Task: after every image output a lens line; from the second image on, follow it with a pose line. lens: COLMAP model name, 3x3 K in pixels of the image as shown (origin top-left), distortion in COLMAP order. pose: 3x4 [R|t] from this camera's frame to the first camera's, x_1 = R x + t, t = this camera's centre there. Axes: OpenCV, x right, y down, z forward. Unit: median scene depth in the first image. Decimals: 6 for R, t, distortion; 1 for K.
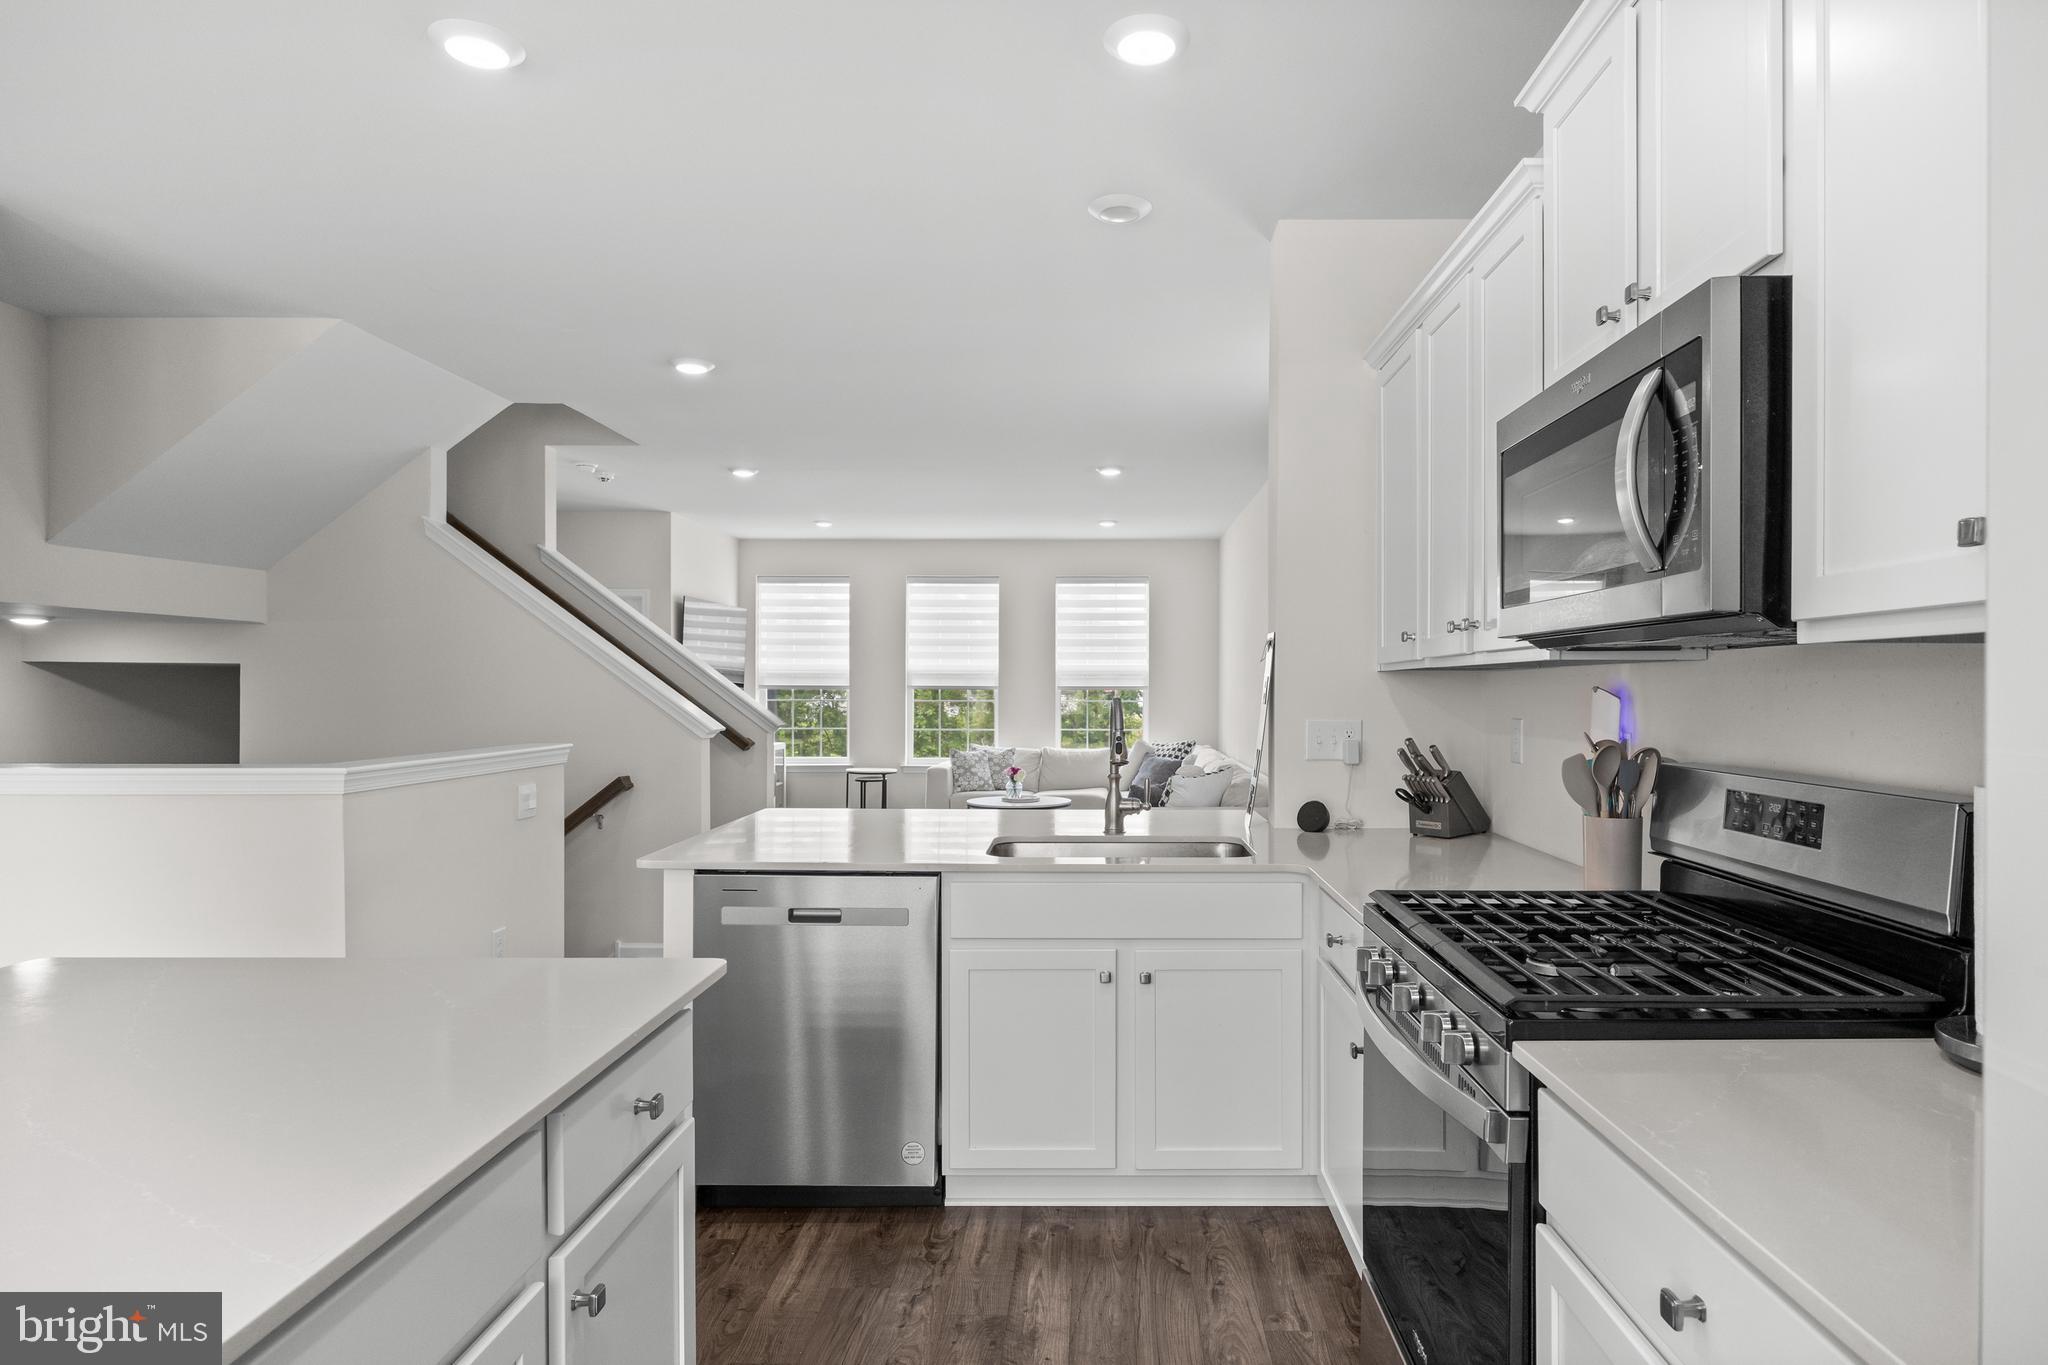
lens RADIAL K [[1113.5, 0, 1091.5], [0, 1113.5, 695.4], [0, 0, 1]] dist [-0.001424, -0.000329]
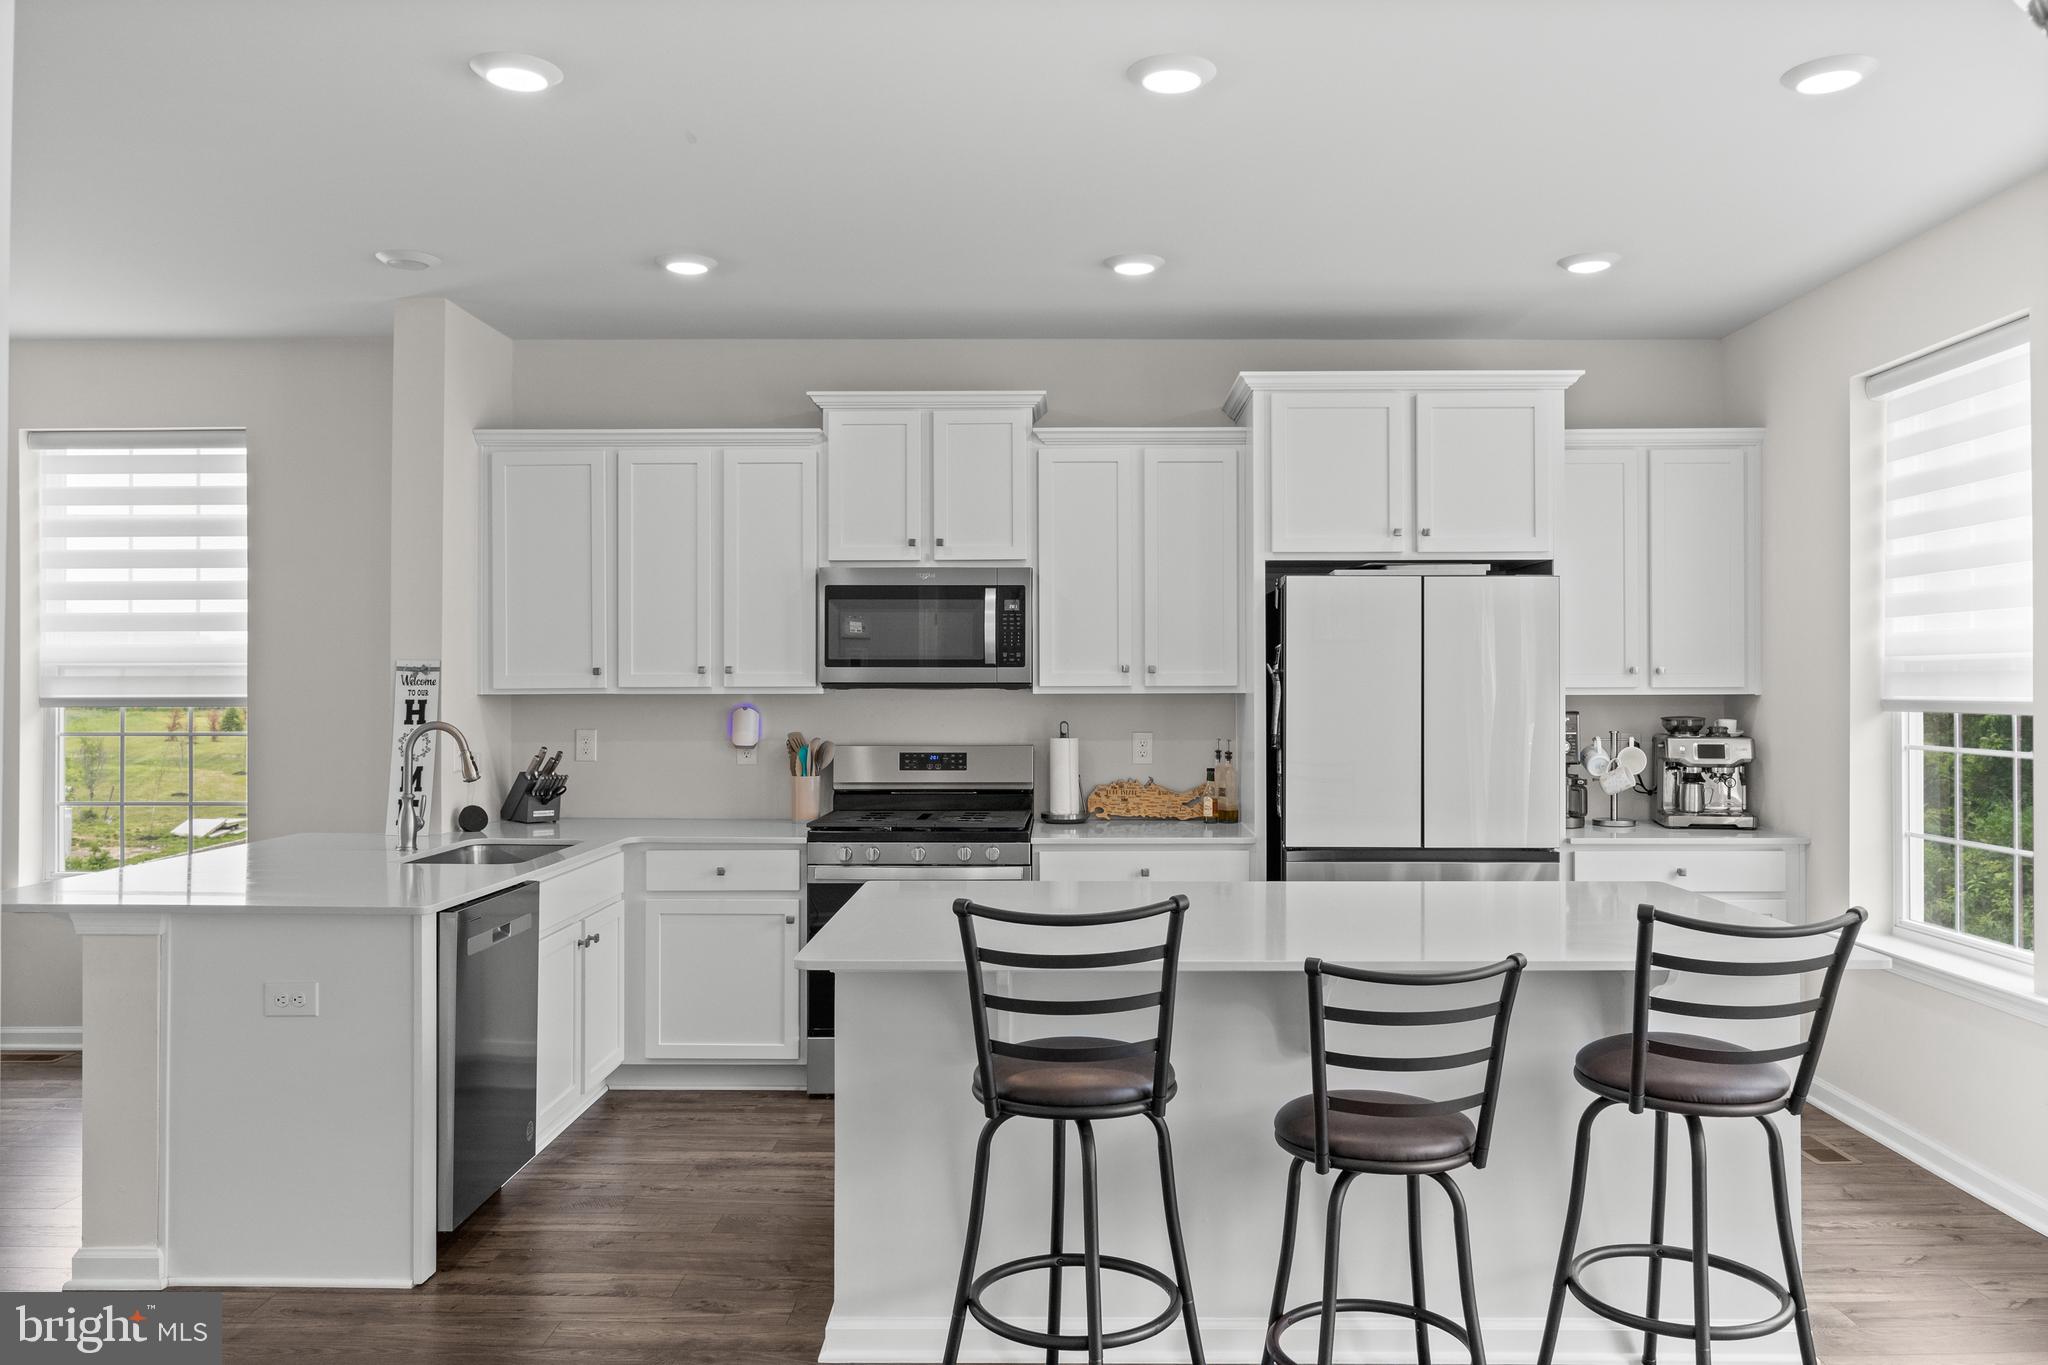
lens RADIAL K [[1411.5, 0, 1040.7], [0, 1411.5, 684.5], [0, 0, 1]] dist [0.006924, 0.000798]
pose [[0.017125, 0.002741, 0.999850, -1.783459], [0.005507, 0.999981, -0.002836, -0.035378], [-0.999838, 0.005554, 0.017110, 0.519925]]
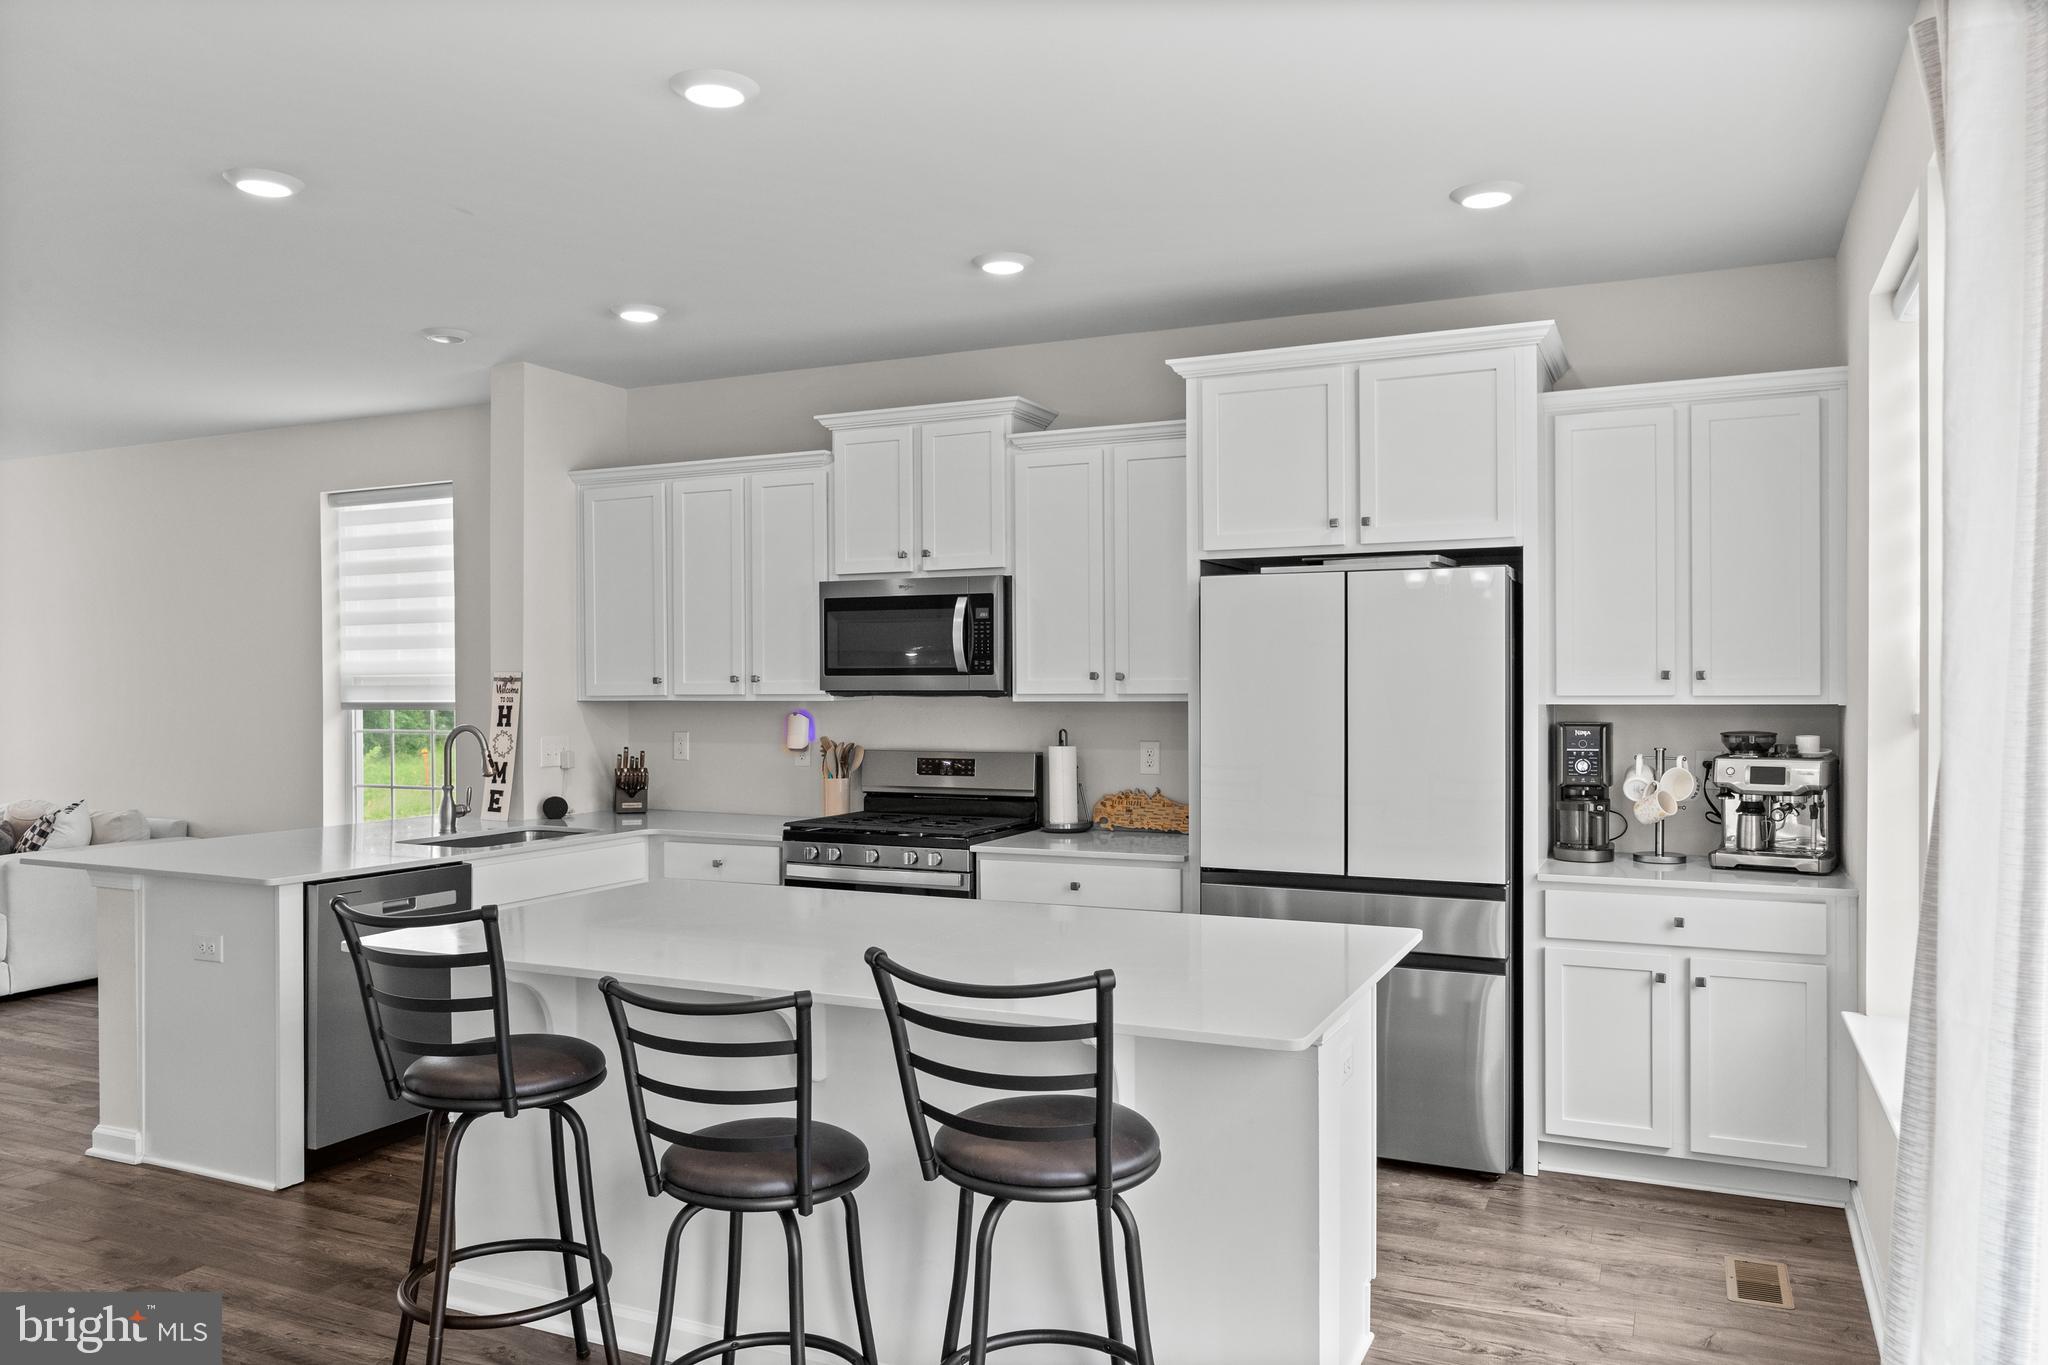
lens RADIAL K [[1411.5, 0, 1040.7], [0, 1411.5, 684.5], [0, 0, 1]] dist [0.006924, 0.000798]
pose [[0.421264, 0.000866, 0.906938, -1.558591], [0.006752, 0.999969, -0.004091, -0.043794], [-0.906913, 0.007847, 0.421245, -0.374171]]
